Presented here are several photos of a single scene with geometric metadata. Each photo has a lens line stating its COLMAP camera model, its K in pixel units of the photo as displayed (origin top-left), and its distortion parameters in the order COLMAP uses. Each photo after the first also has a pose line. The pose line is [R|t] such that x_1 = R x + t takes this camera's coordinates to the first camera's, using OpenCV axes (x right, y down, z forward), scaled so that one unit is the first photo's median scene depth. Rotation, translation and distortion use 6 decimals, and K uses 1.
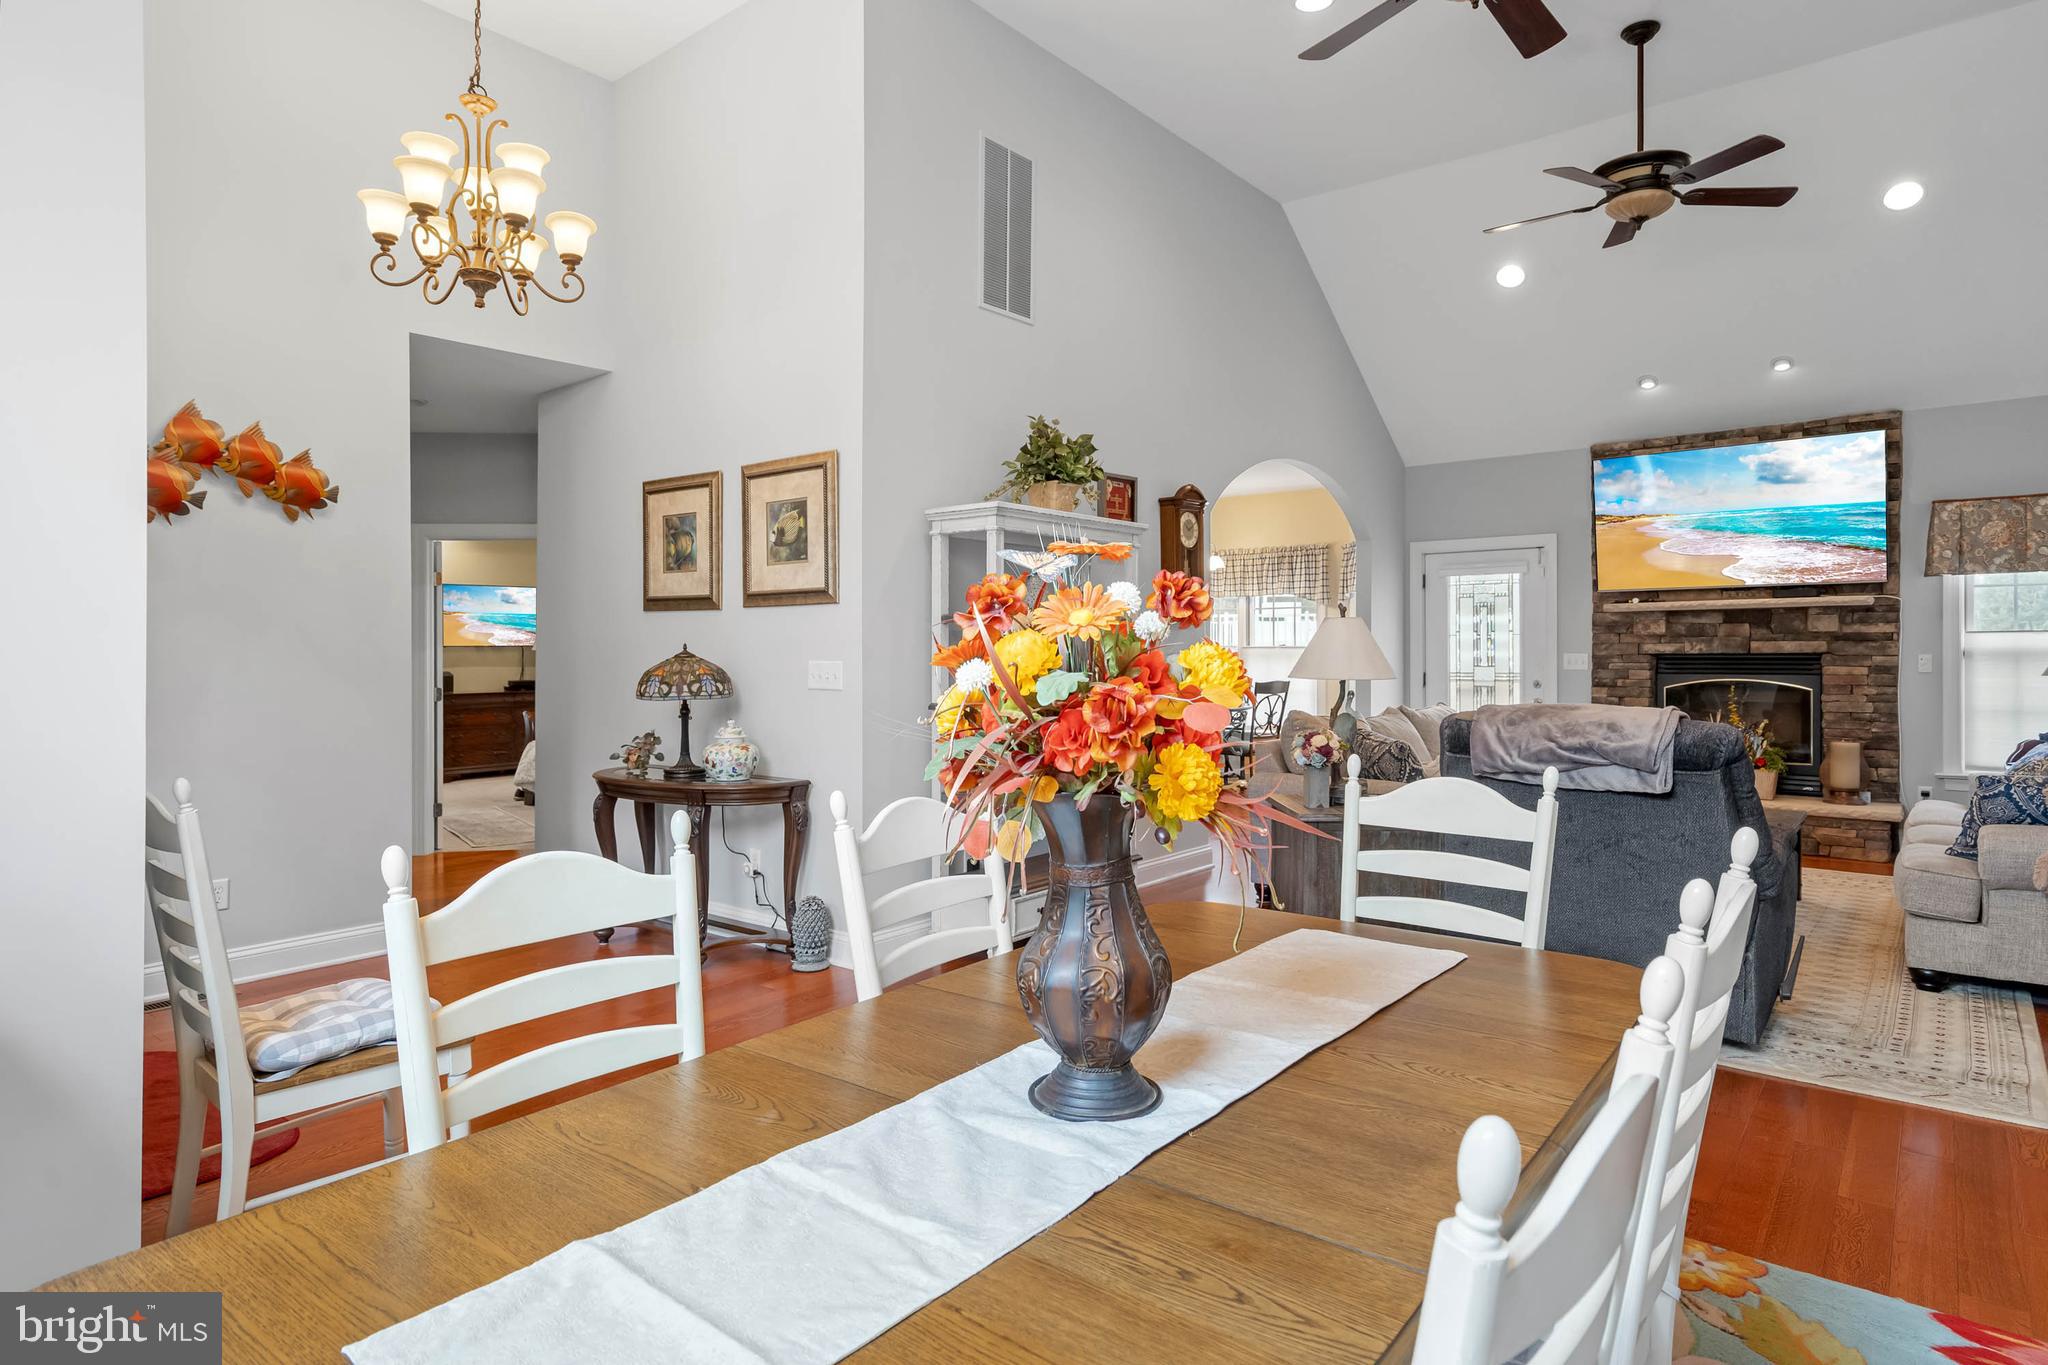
lens RADIAL K [[1165.7, 0, 1027.9], [0, 1165.7, 656.9], [0, 0, 1]] dist [0.010431, -0.001238]
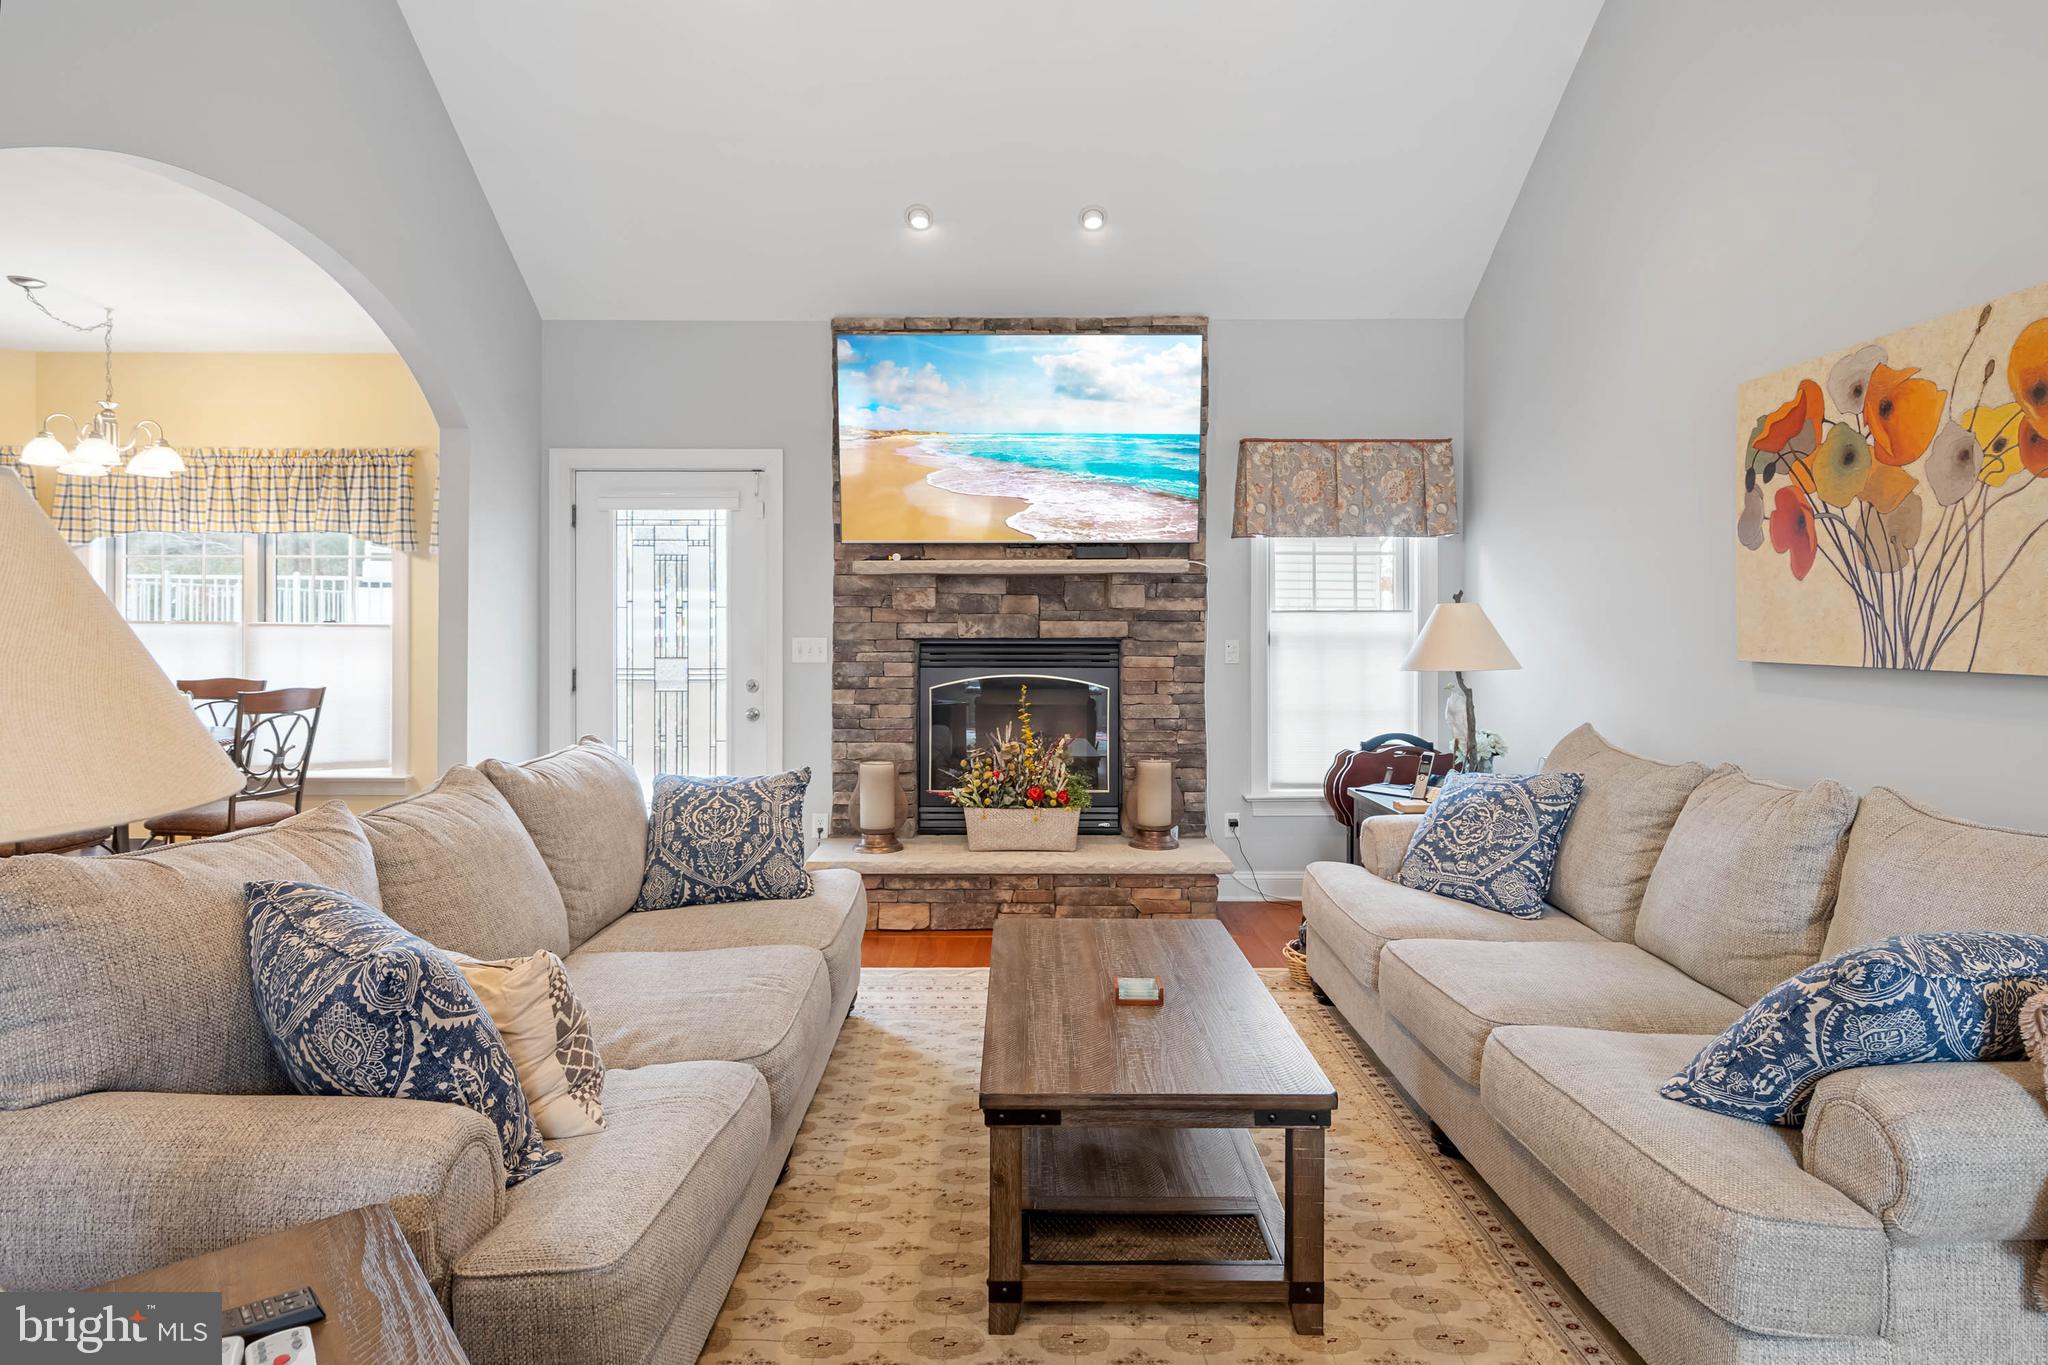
lens RADIAL K [[1099.8, 0, 1026.3], [0, 1099.8, 620.9], [0, 0, 1]] dist [0.002632, -0.001390]
pose [[0.776778, 0.009201, 0.629707, 0.200236], [-0.001160, 0.999912, -0.013179, -0.004753], [-0.629773, 0.009507, 0.776721, 0.505632]]
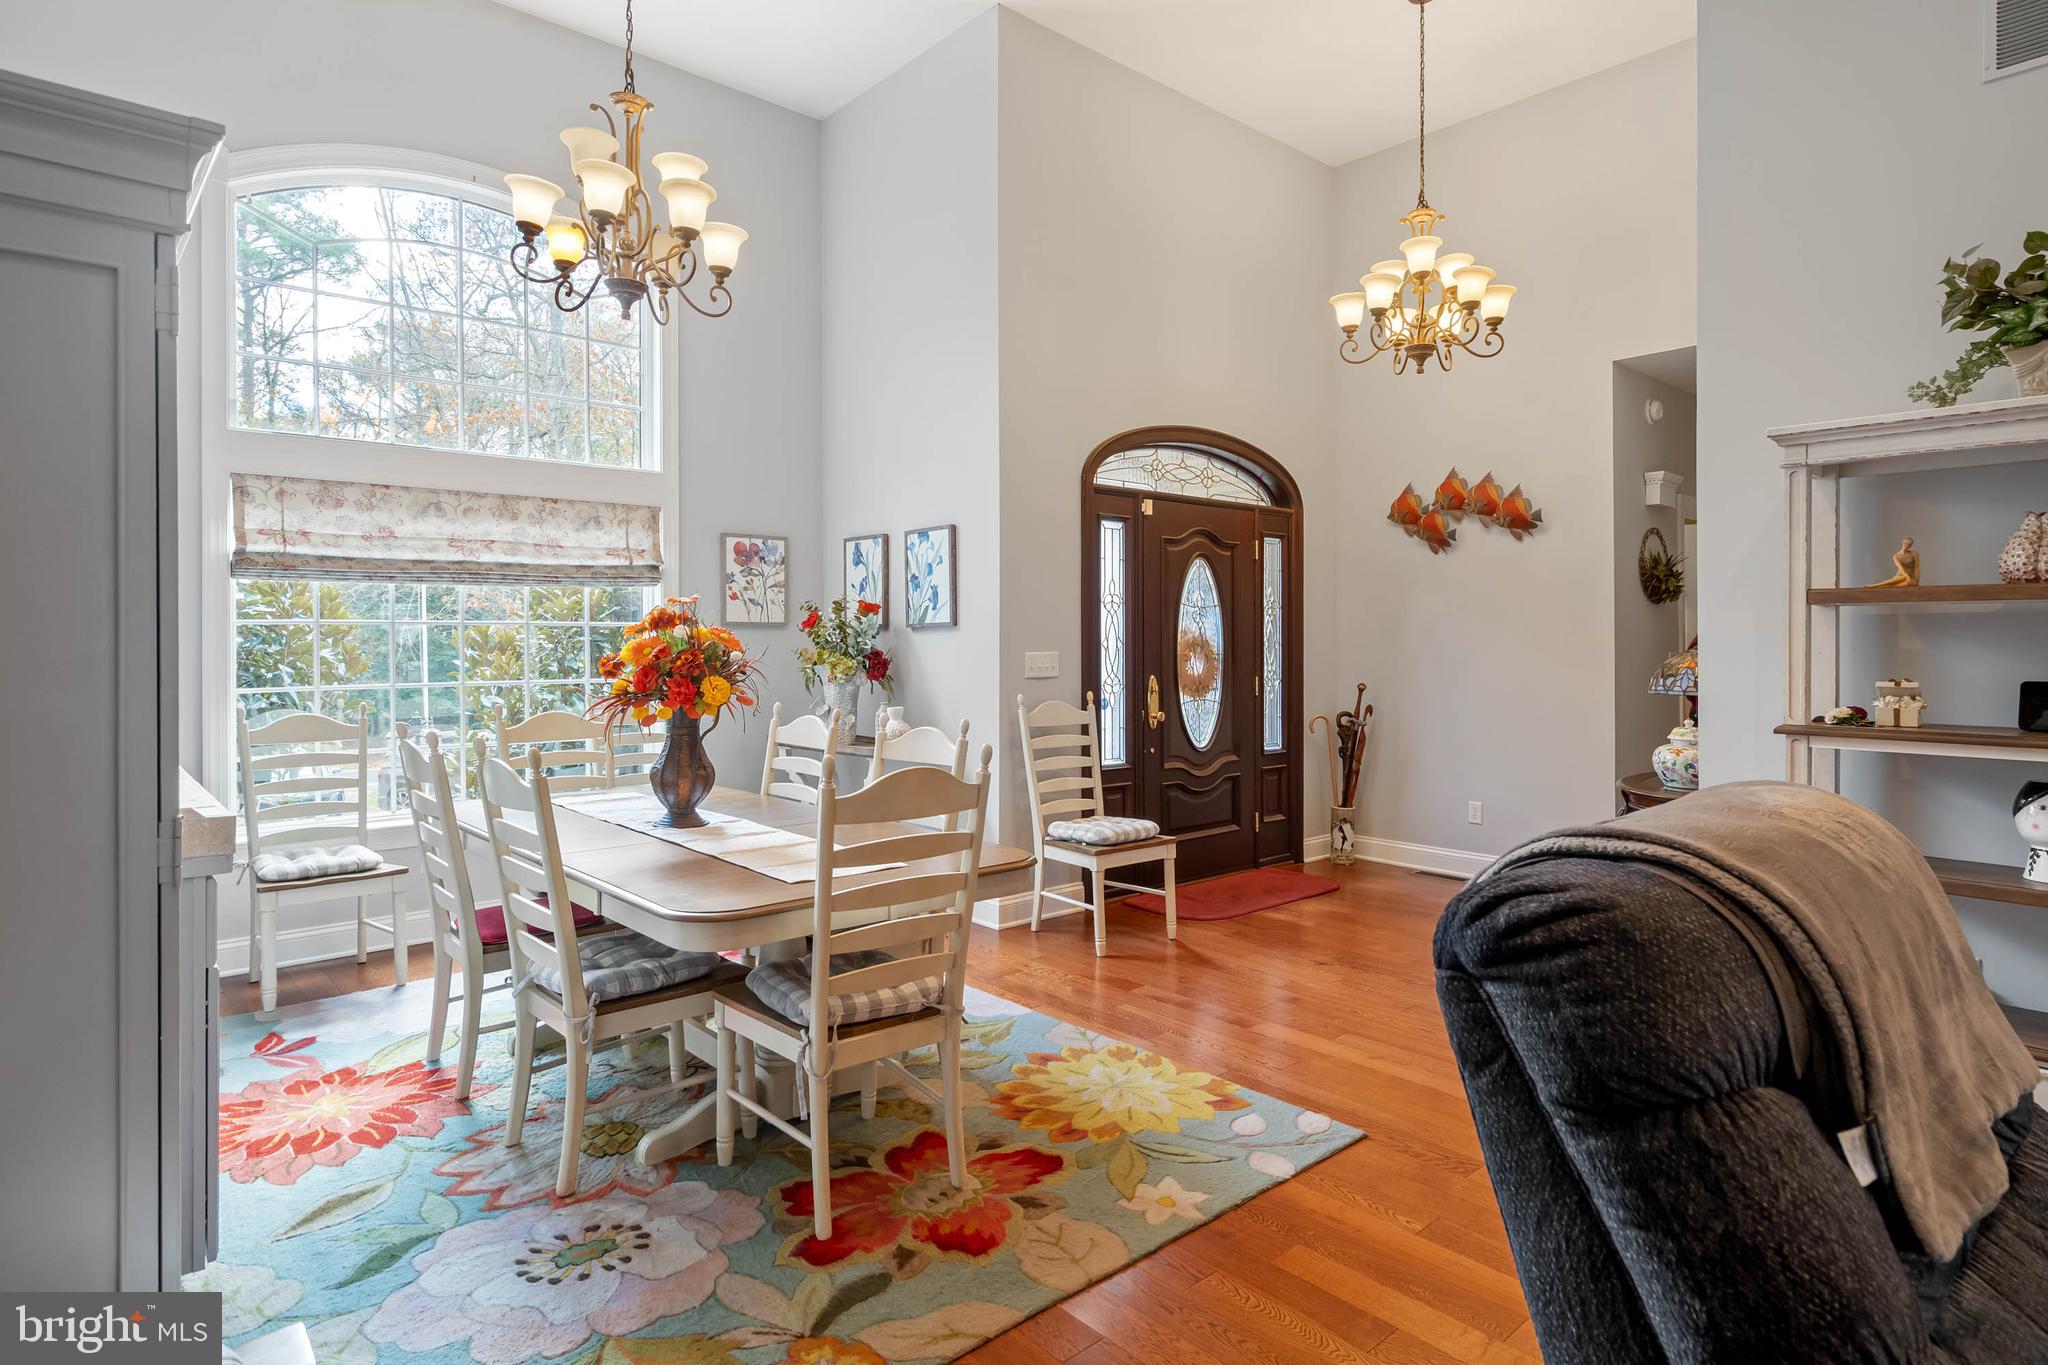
lens RADIAL K [[1099.8, 0, 1024.9], [0, 1099.8, 644.3], [0, 0, 1]] dist [0.002632, -0.001390]
pose [[-0.181189, 0.009628, -0.983401, 0.432472], [-0.008079, 0.999904, 0.011279, -0.005649], [0.983415, 0.009989, -0.181094, 0.421691]]
